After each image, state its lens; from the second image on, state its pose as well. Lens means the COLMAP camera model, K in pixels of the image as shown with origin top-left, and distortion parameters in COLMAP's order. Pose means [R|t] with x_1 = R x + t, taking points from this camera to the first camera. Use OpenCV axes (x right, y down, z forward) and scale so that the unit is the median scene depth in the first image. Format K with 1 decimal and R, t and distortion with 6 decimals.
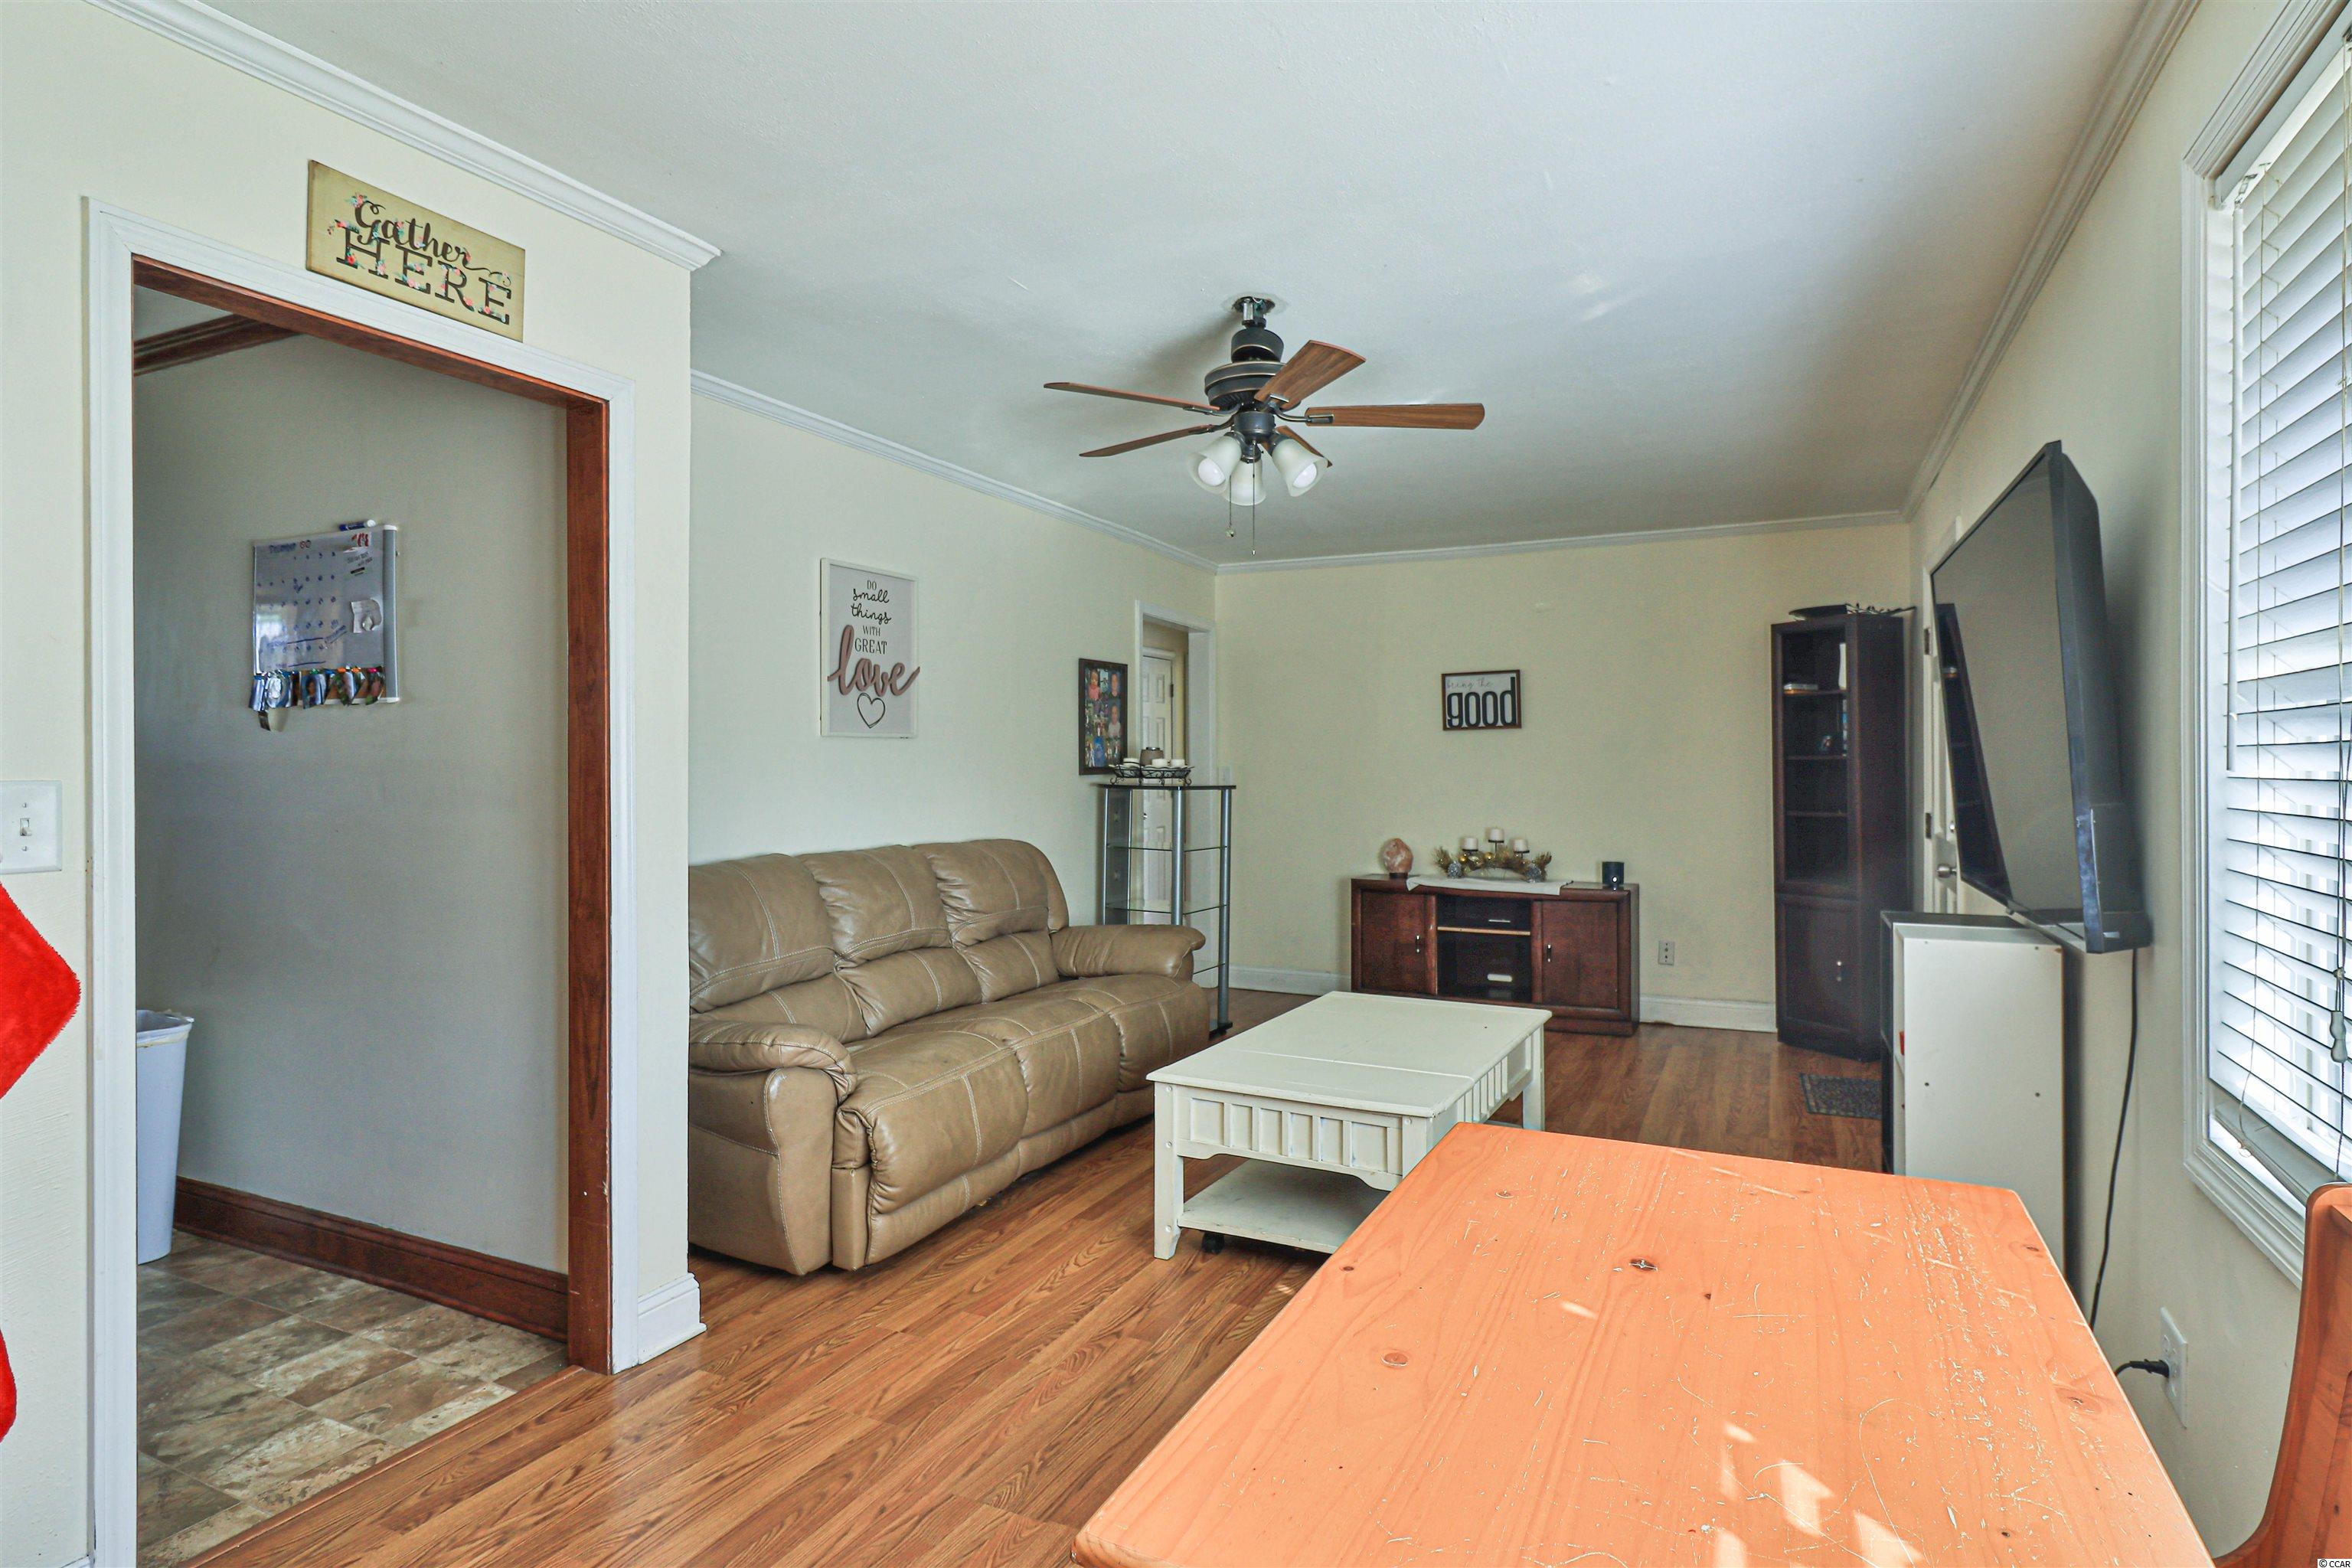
lens RADIAL K [[1222.2, 0, 1181.4], [0, 1222.2, 775.5], [0, 0, 1]] dist [0.001670, -0.001427]
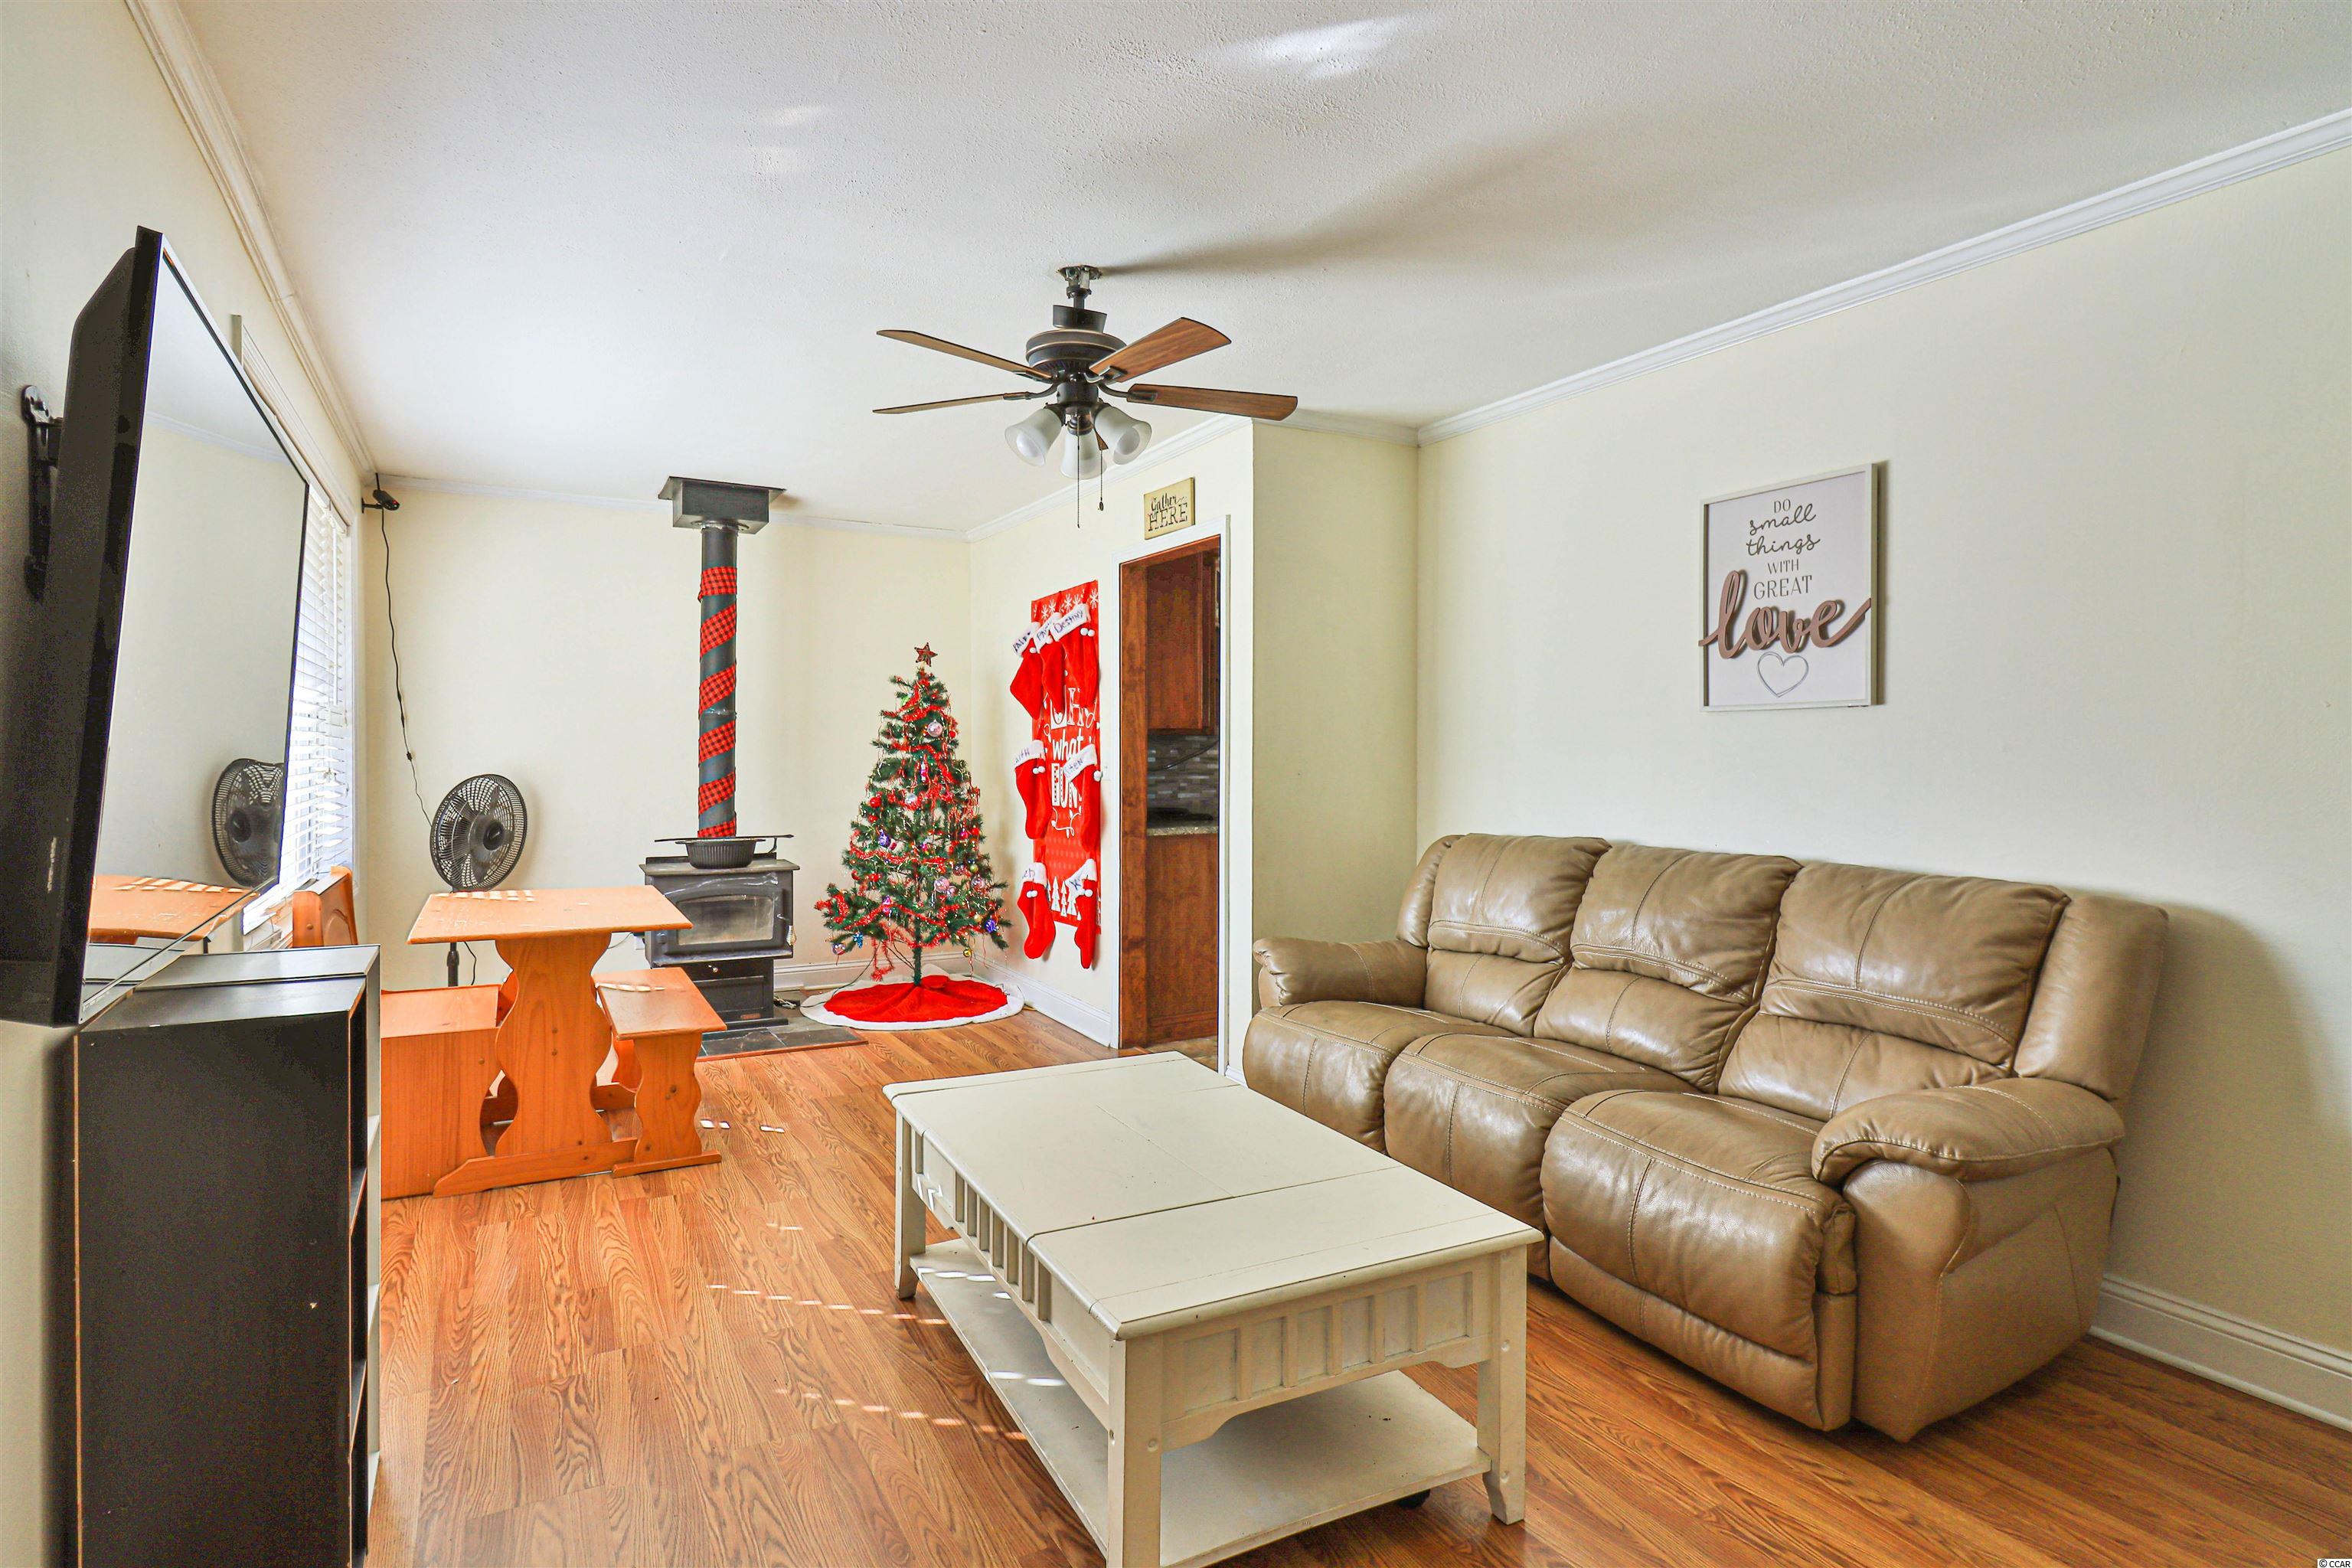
lens RADIAL K [[1222.2, 0, 1181.4], [0, 1222.2, 775.5], [0, 0, 1]] dist [0.001670, -0.001427]
pose [[-0.575053, 0.009227, -0.818064, 0.571642], [-0.017722, 0.999561, 0.023732, -0.002437], [0.817924, 0.028145, -0.574637, 1.139531]]
